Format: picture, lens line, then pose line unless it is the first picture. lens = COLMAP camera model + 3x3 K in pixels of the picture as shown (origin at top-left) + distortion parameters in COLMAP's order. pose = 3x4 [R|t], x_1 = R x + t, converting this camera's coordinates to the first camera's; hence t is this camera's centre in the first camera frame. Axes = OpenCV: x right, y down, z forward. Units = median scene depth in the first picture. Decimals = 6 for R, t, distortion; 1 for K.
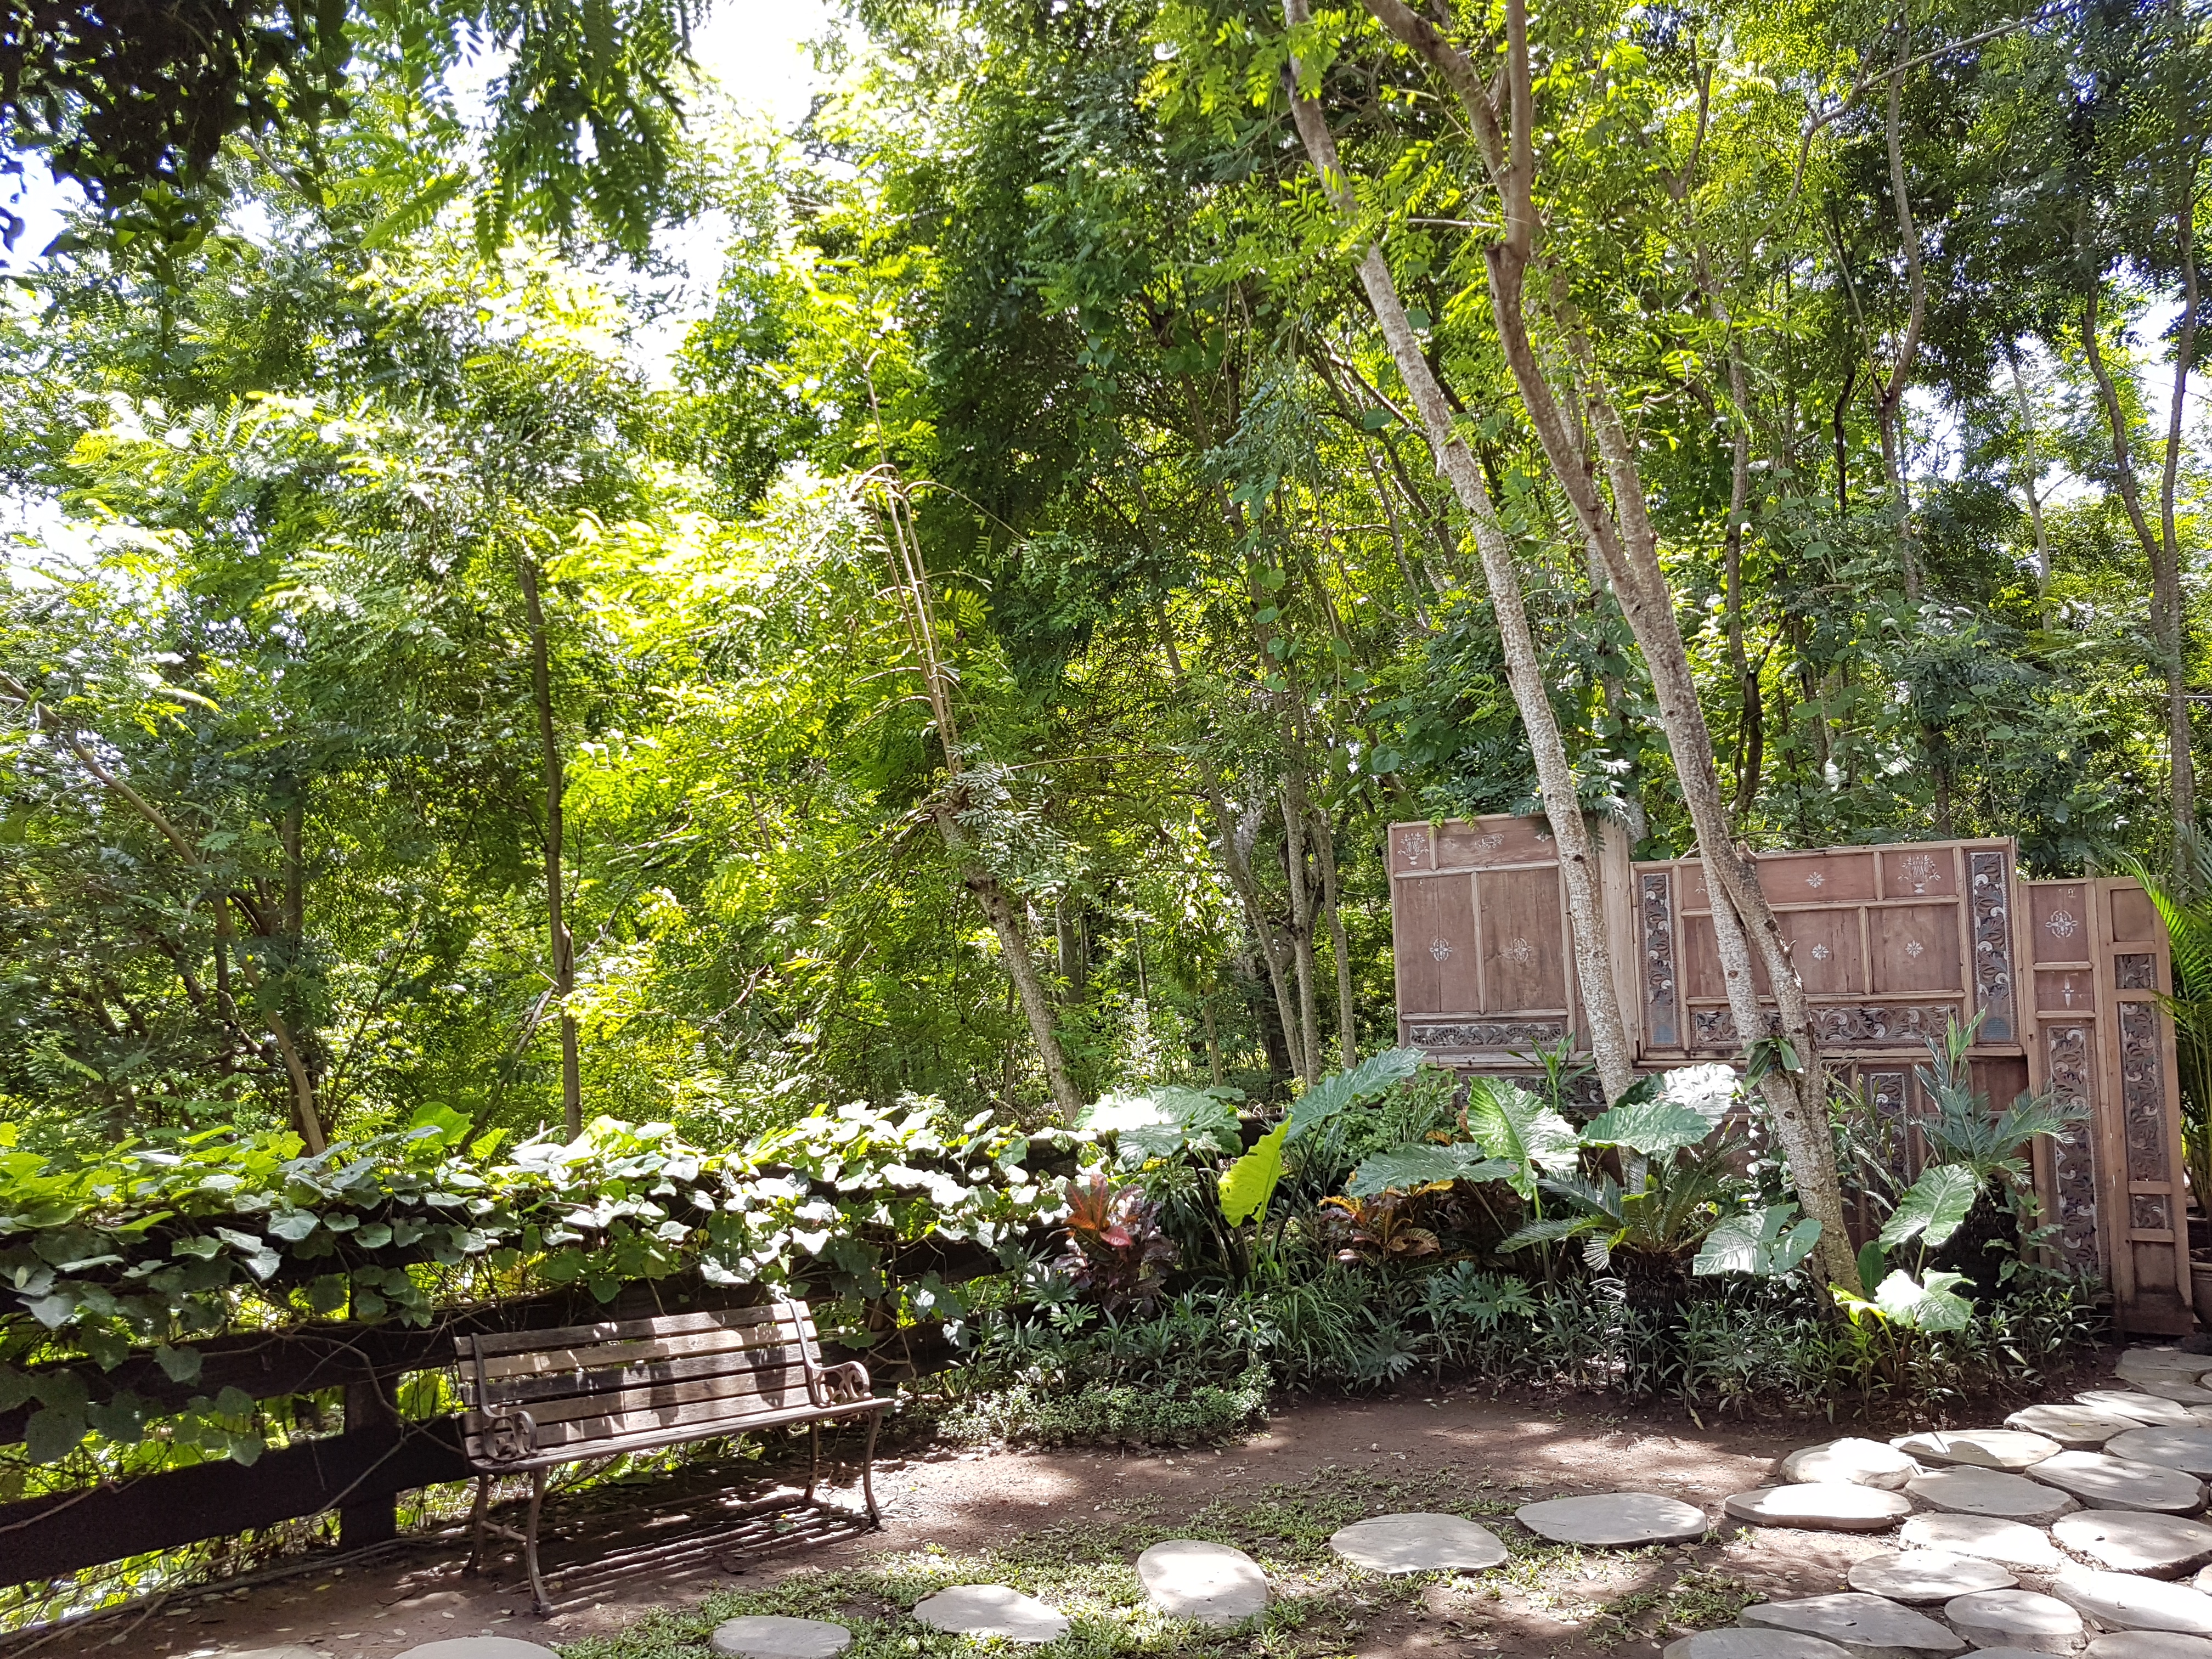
lens RADIAL K [[1708.3, 0, 1109.6], [0, 1708.3, 871.6], [0, 0, 1]] dist [0.002629, -0.040240]
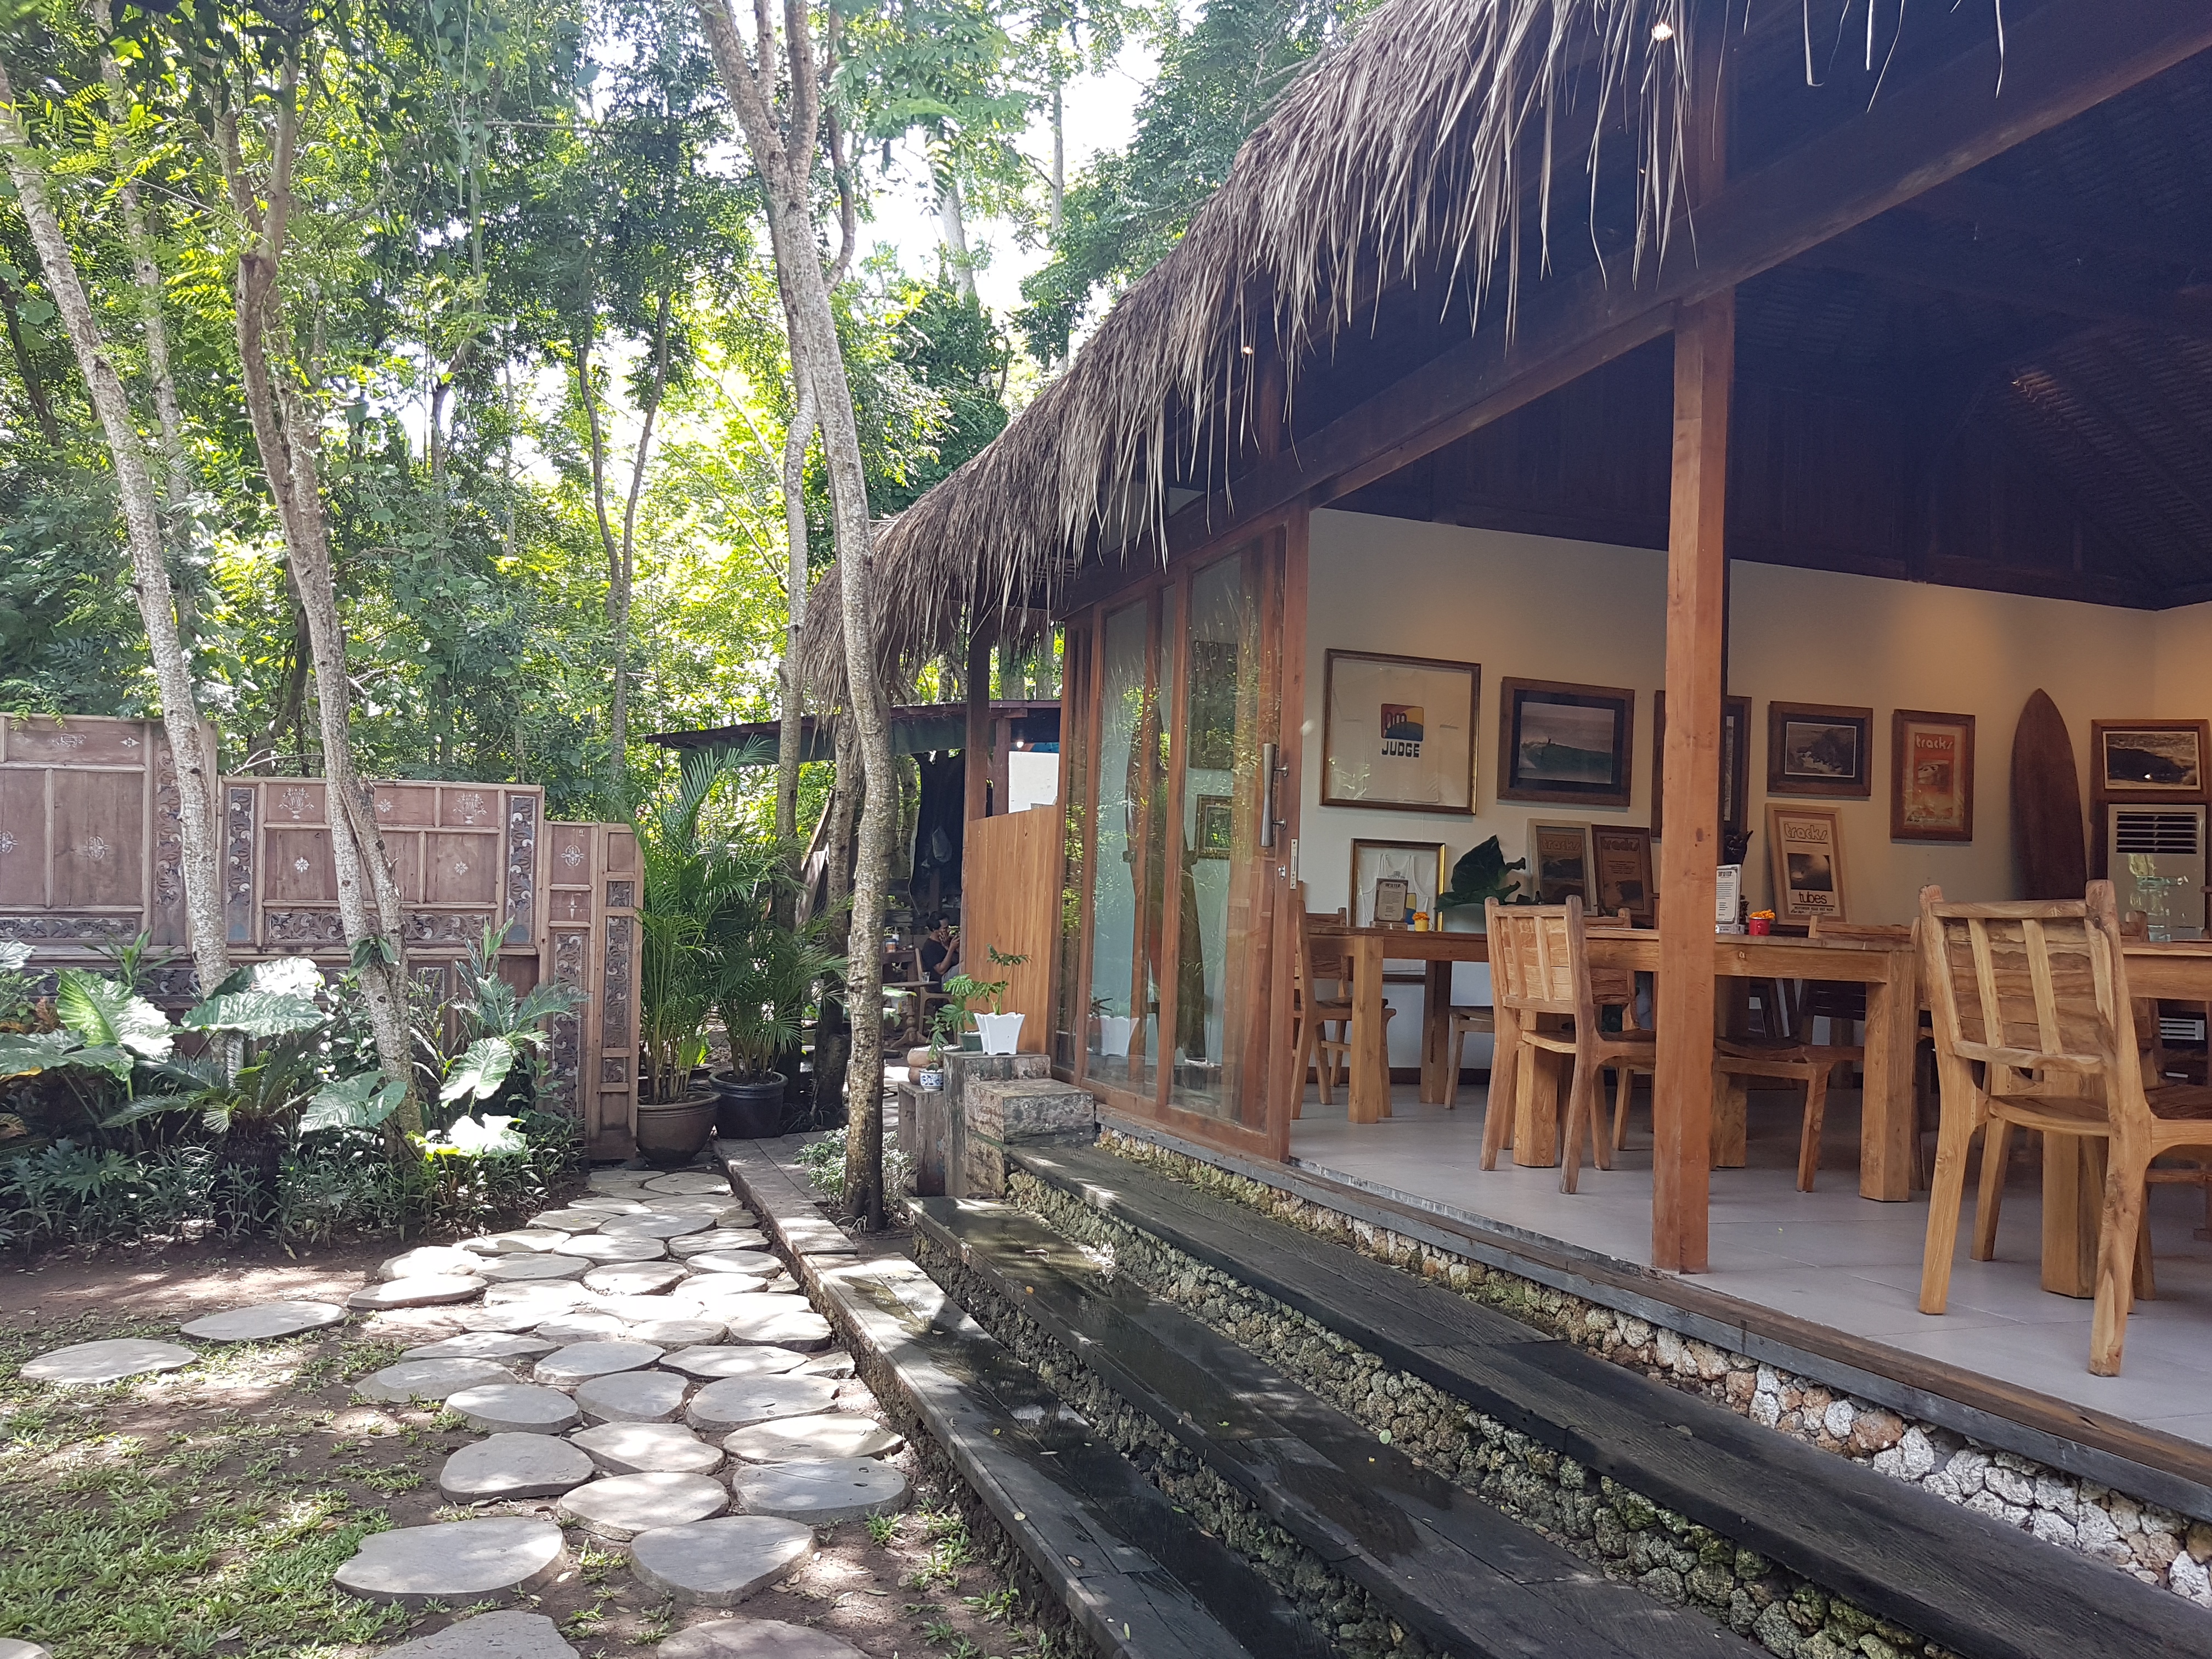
lens RADIAL K [[1708.3, 0, 1109.6], [0, 1708.3, 871.6], [0, 0, 1]] dist [0.002629, -0.040240]
pose [[0.631253, 0.049402, 0.774002, -0.227085], [-0.092637, 0.995628, 0.012004, -0.012662], [-0.770025, -0.079278, 0.633069, -0.176361]]
